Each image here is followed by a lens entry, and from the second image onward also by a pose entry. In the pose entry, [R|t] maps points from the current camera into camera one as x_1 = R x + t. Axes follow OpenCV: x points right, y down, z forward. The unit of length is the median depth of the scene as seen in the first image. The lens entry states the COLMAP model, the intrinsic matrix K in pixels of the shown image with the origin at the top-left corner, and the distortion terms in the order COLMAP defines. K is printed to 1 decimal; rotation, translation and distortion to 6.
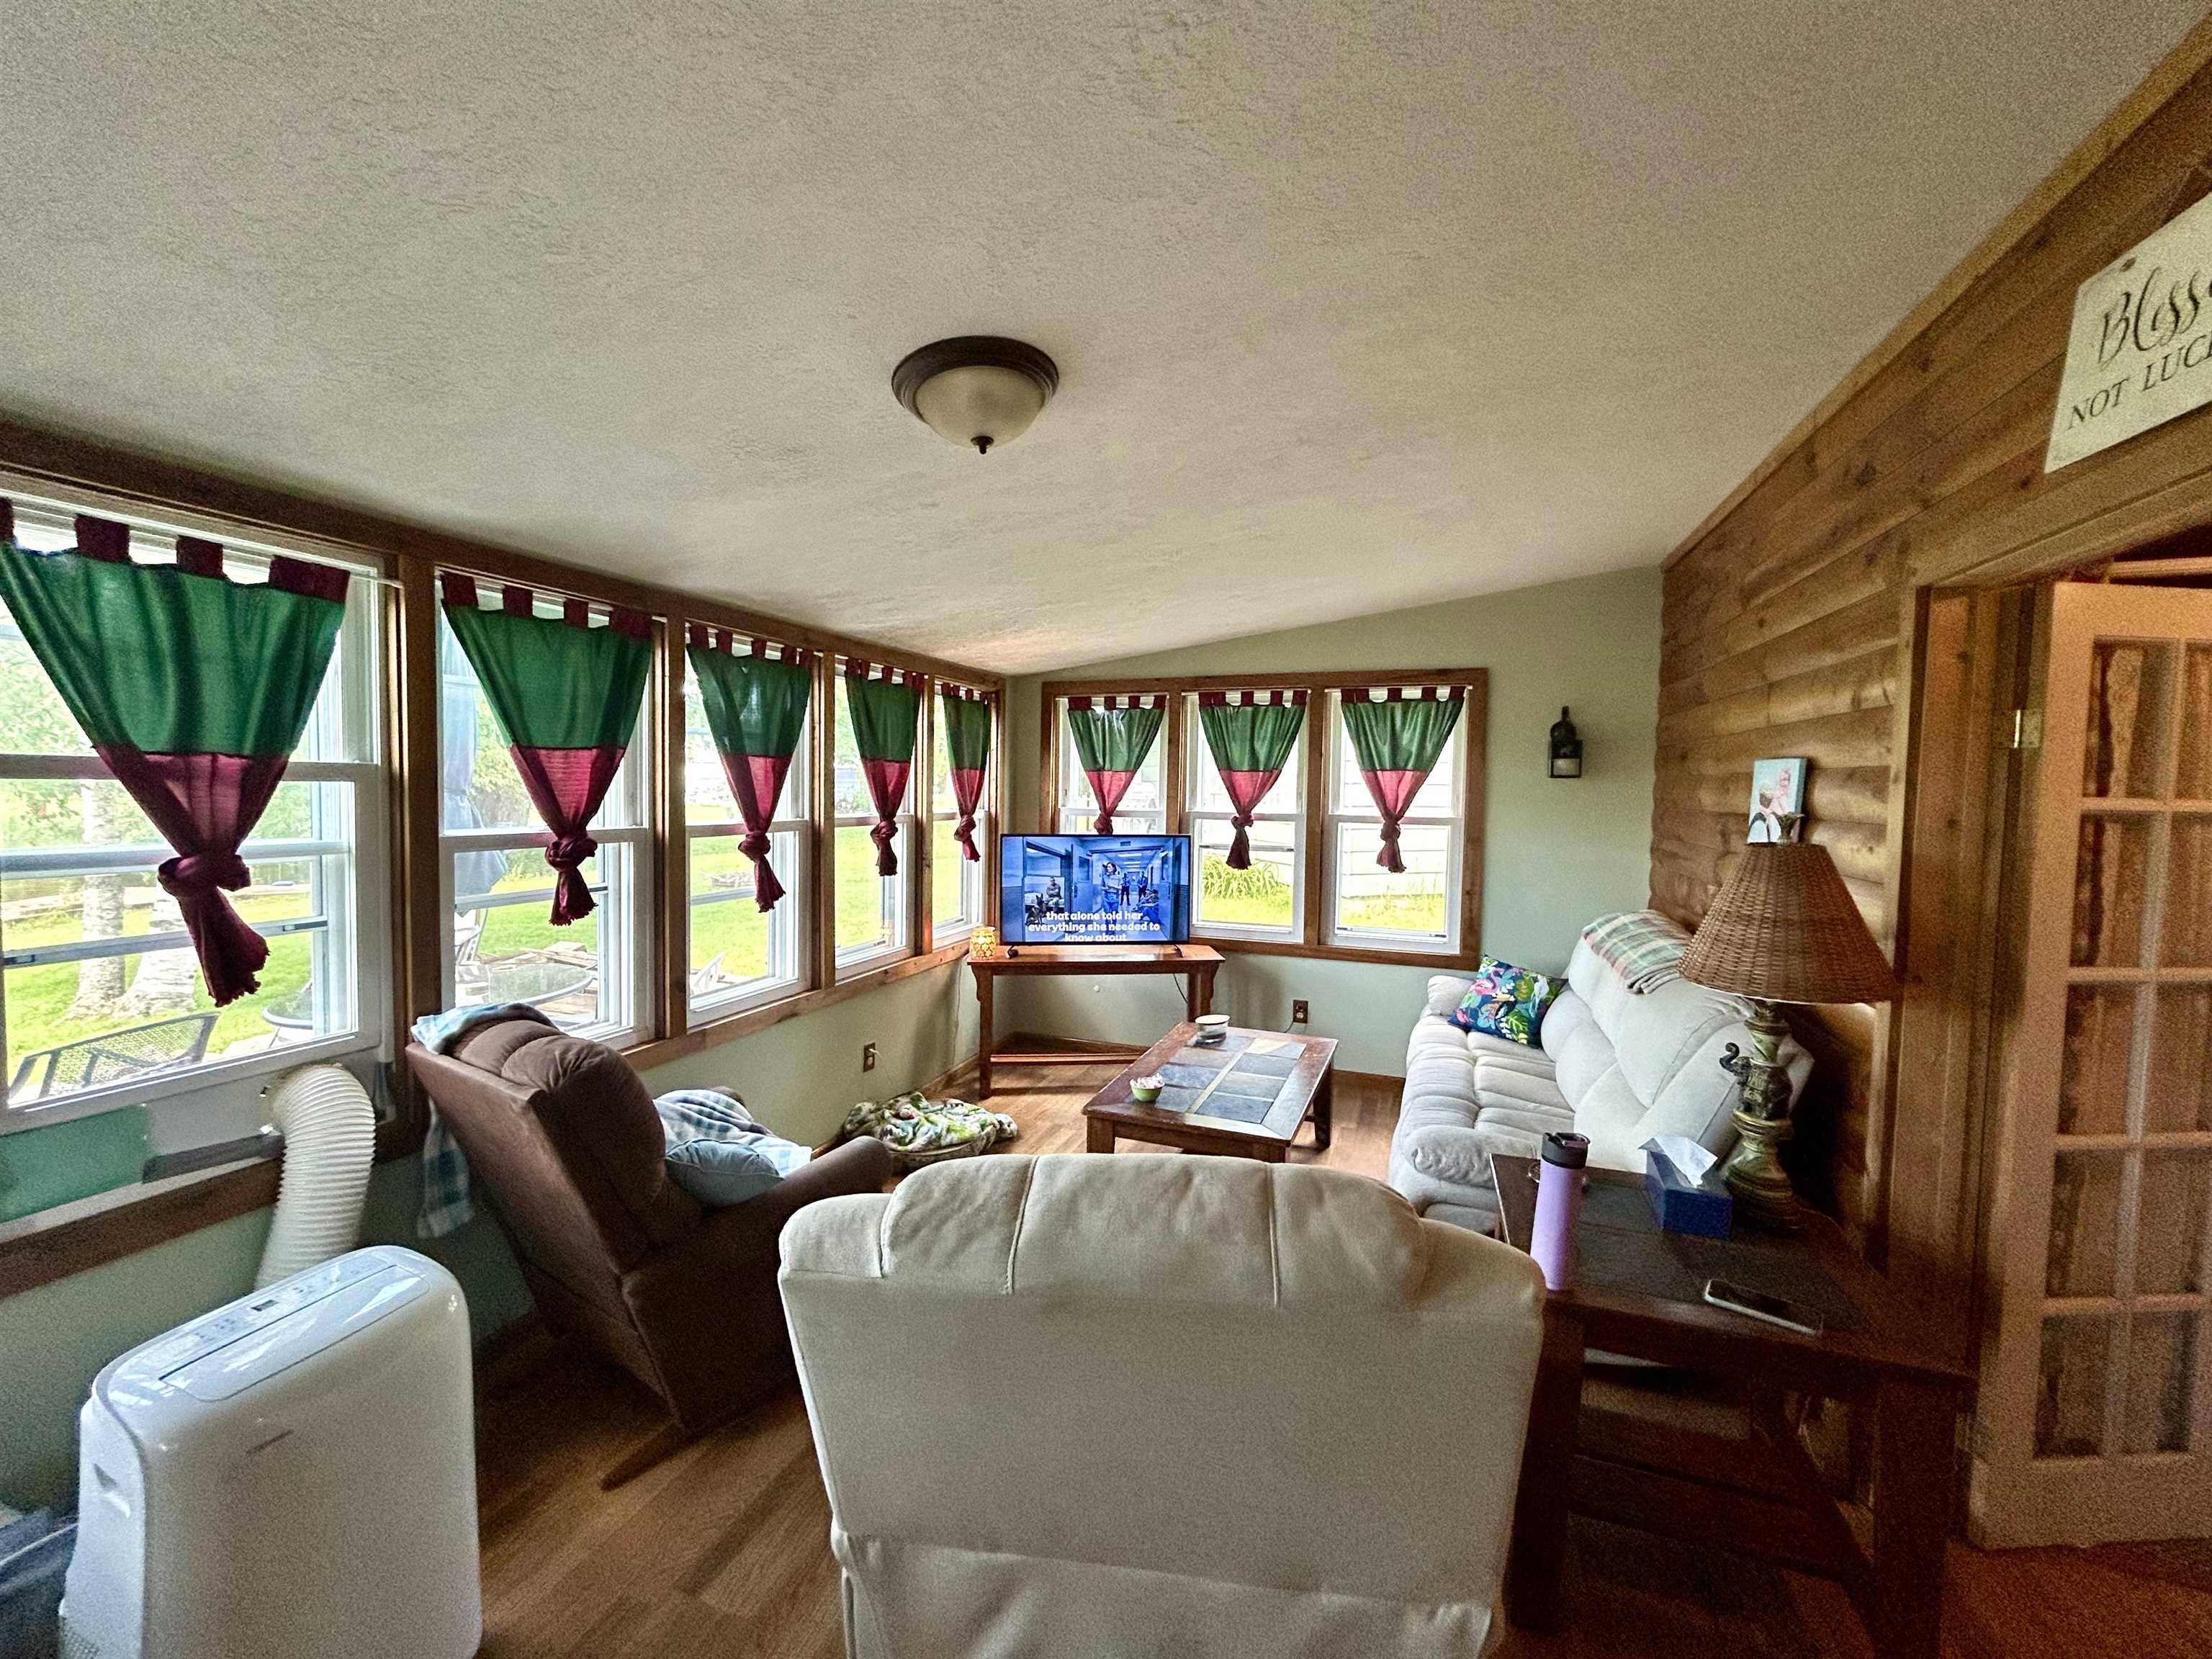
lens RADIAL K [[893.9, 0, 1094.3], [0, 893.9, 826.6], [0, 0, 1]] dist [0.003921, 0.000164]
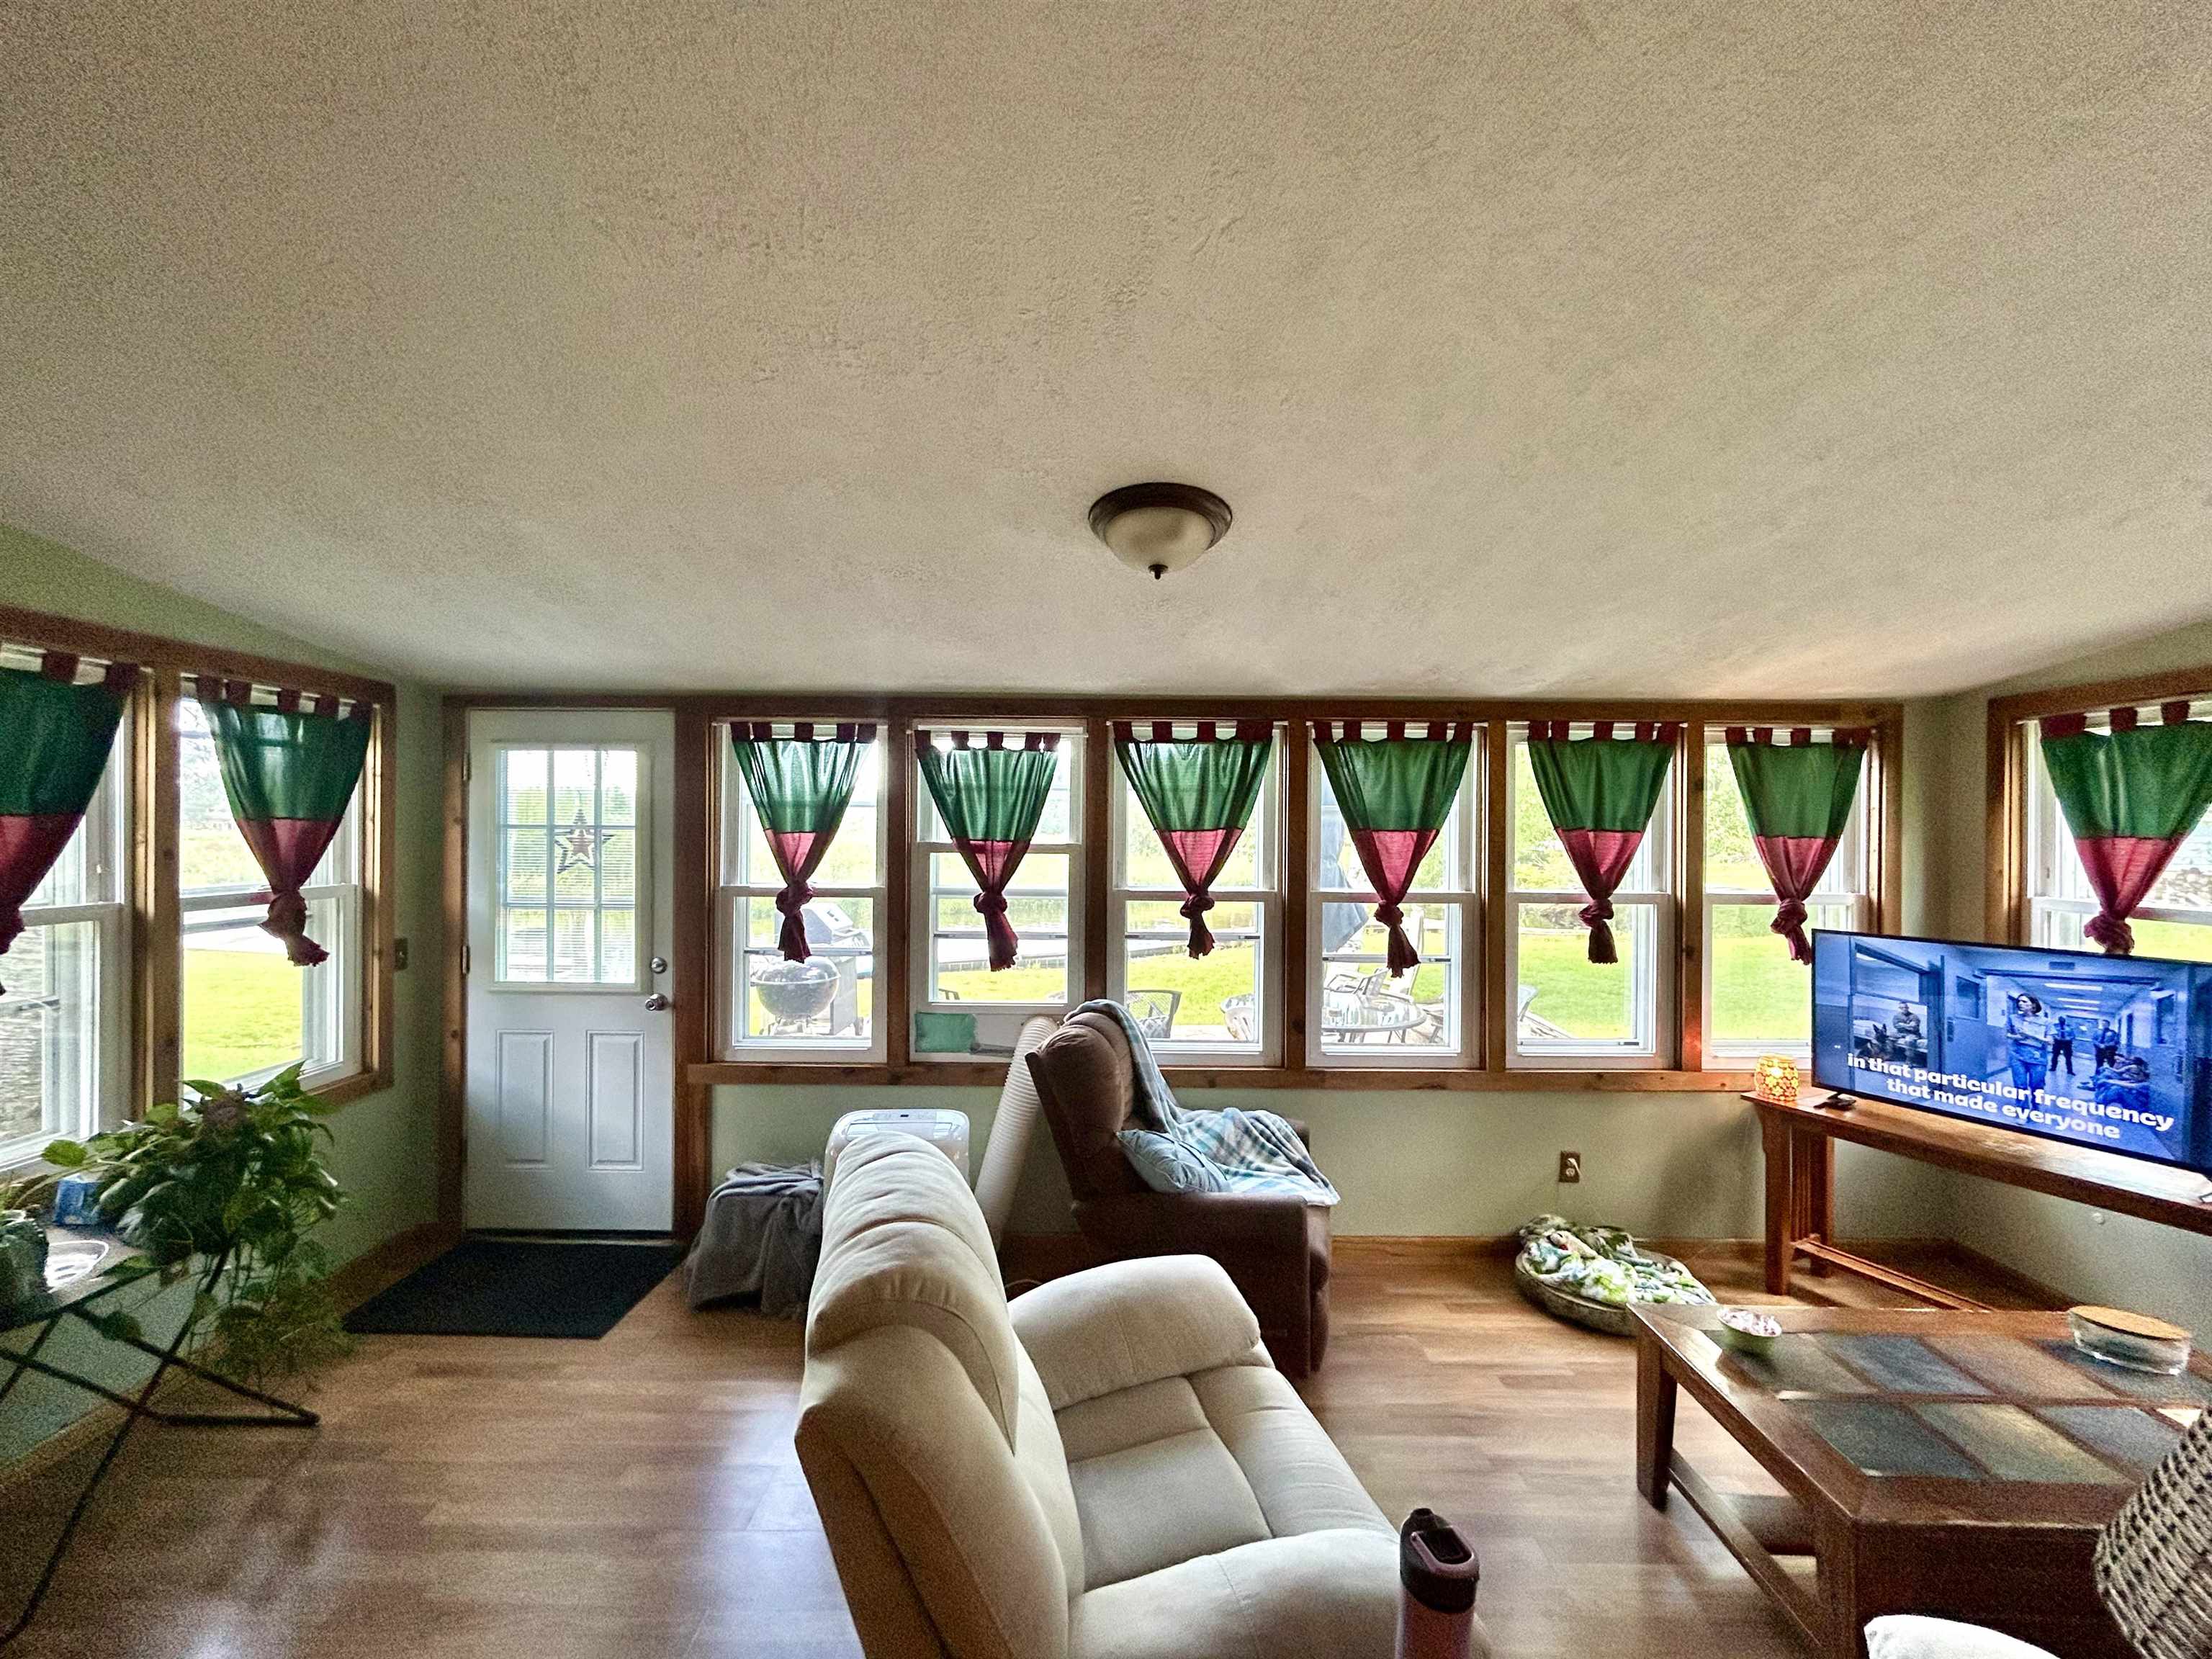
lens RADIAL K [[893.9, 0, 1106.4], [0, 893.9, 829.7], [0, 0, 1]] dist [0.003921, 0.000164]
pose [[0.360483, -0.010445, -0.932707, 0.406882], [-0.047091, 0.998458, -0.029381, -0.026209], [0.931576, 0.054514, 0.359435, 0.241165]]
